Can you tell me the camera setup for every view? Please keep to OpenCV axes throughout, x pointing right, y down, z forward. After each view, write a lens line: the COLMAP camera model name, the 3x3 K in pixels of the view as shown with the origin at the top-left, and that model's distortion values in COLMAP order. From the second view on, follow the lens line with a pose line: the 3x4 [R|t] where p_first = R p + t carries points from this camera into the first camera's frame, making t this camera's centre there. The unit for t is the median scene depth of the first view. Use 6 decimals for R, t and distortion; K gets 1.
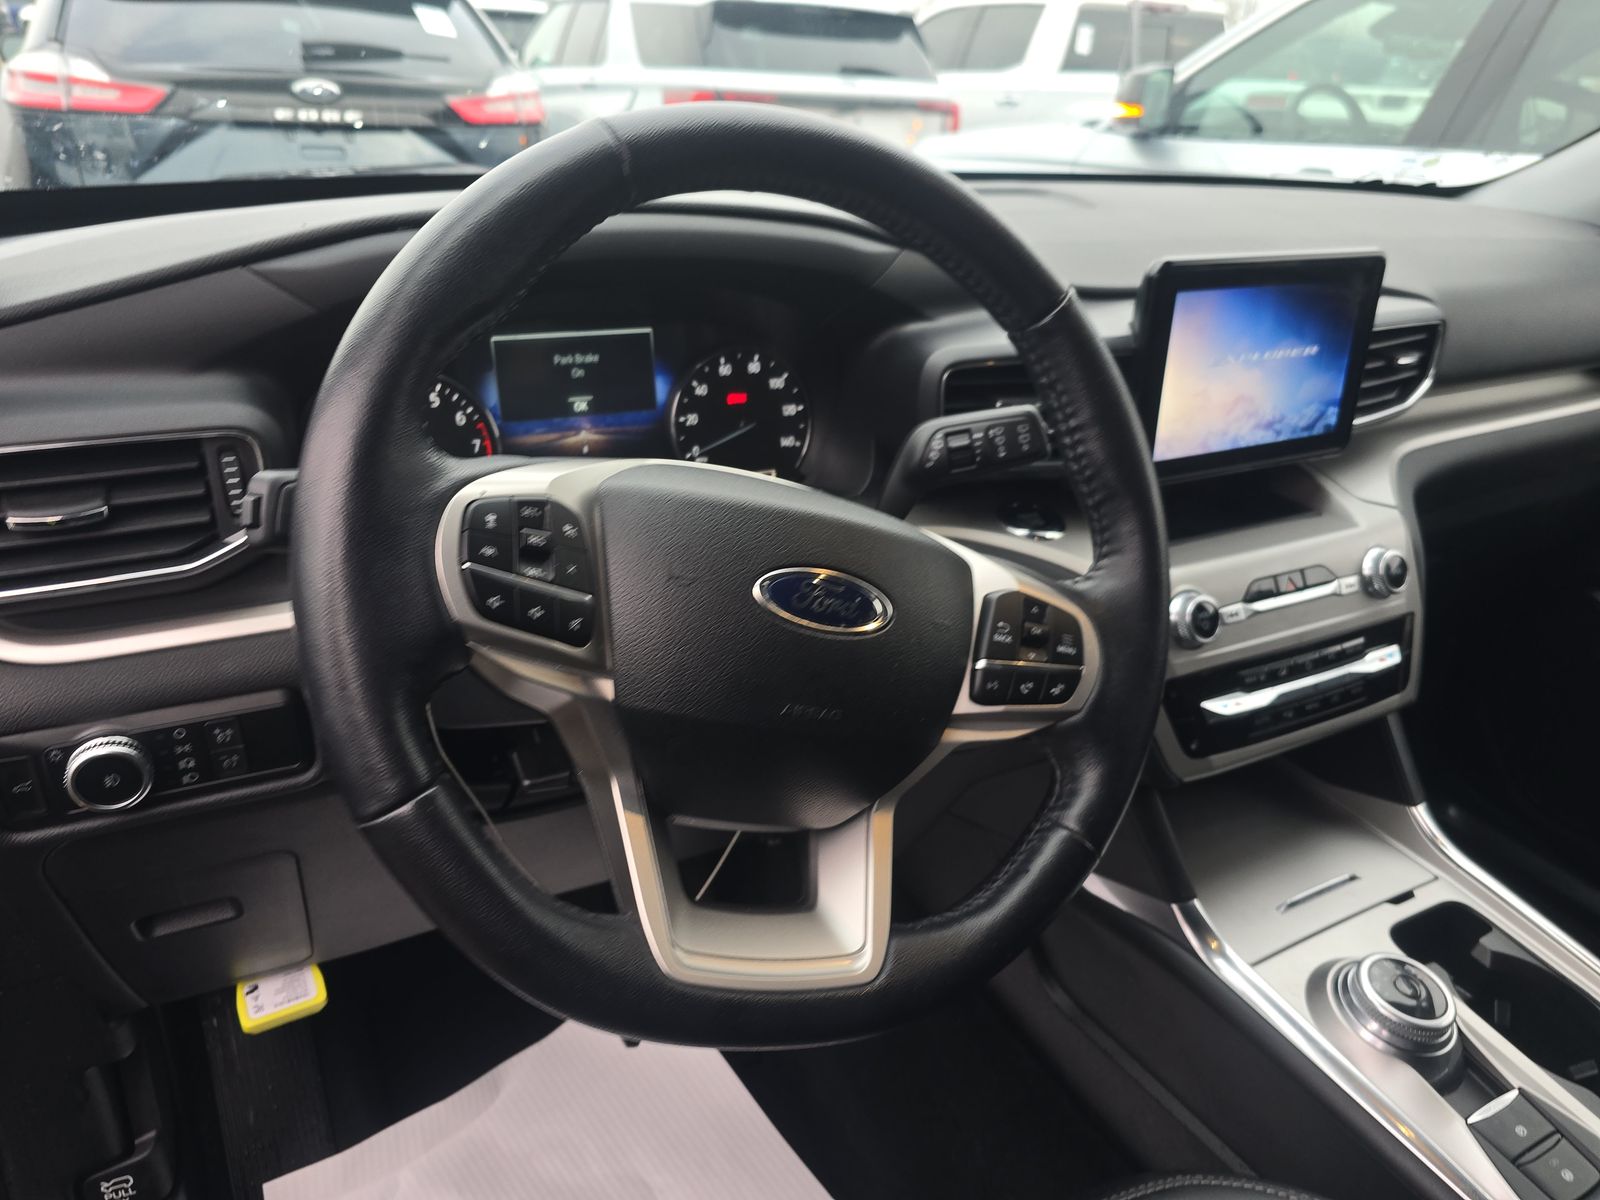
lens RADIAL K [[1124.7, 0, 800.0], [0, 1124.7, 600.0], [0, 0, 1]] dist [0.072686, -0.077337]
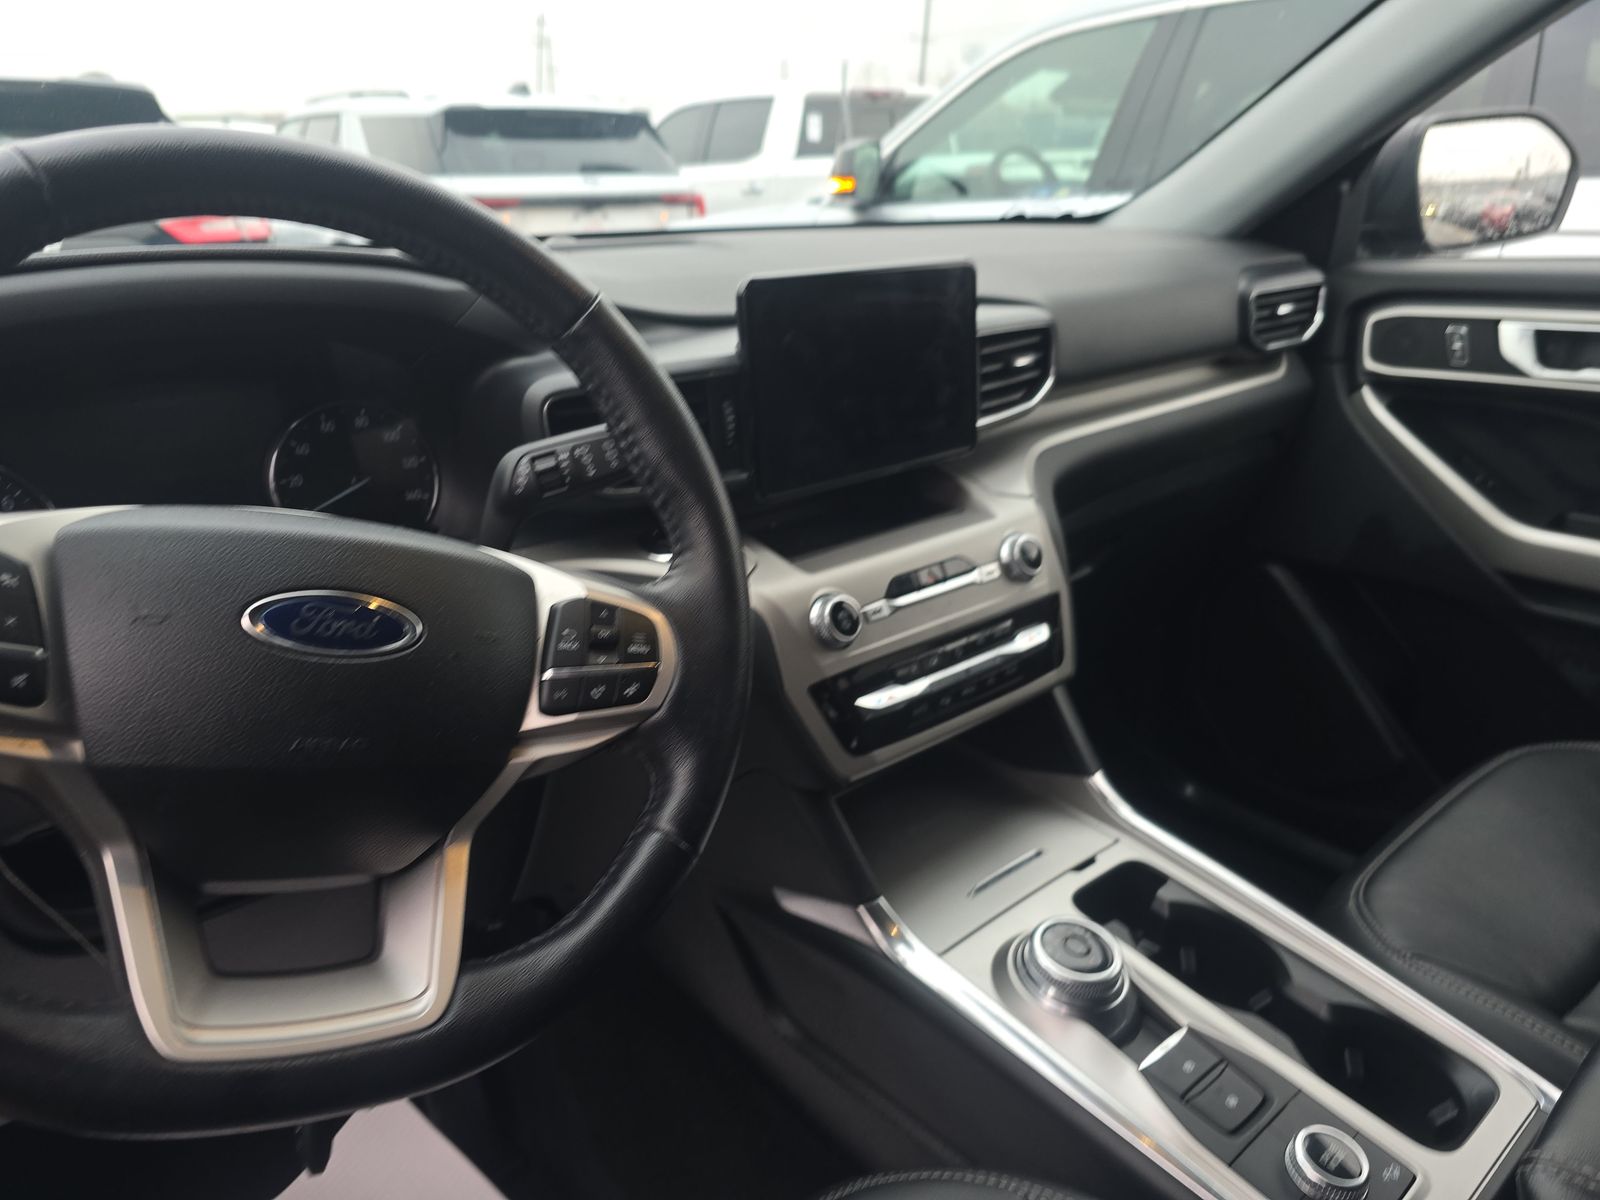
lens RADIAL K [[1124.7, 0, 800.0], [0, 1124.7, 600.0], [0, 0, 1]] dist [0.072686, -0.077337]
pose [[0.980026, -0.127405, 0.152699, 0.162602], [0.138485, 0.988280, -0.064223, 0.059612], [-0.142727, 0.084087, 0.986184, 0.003952]]
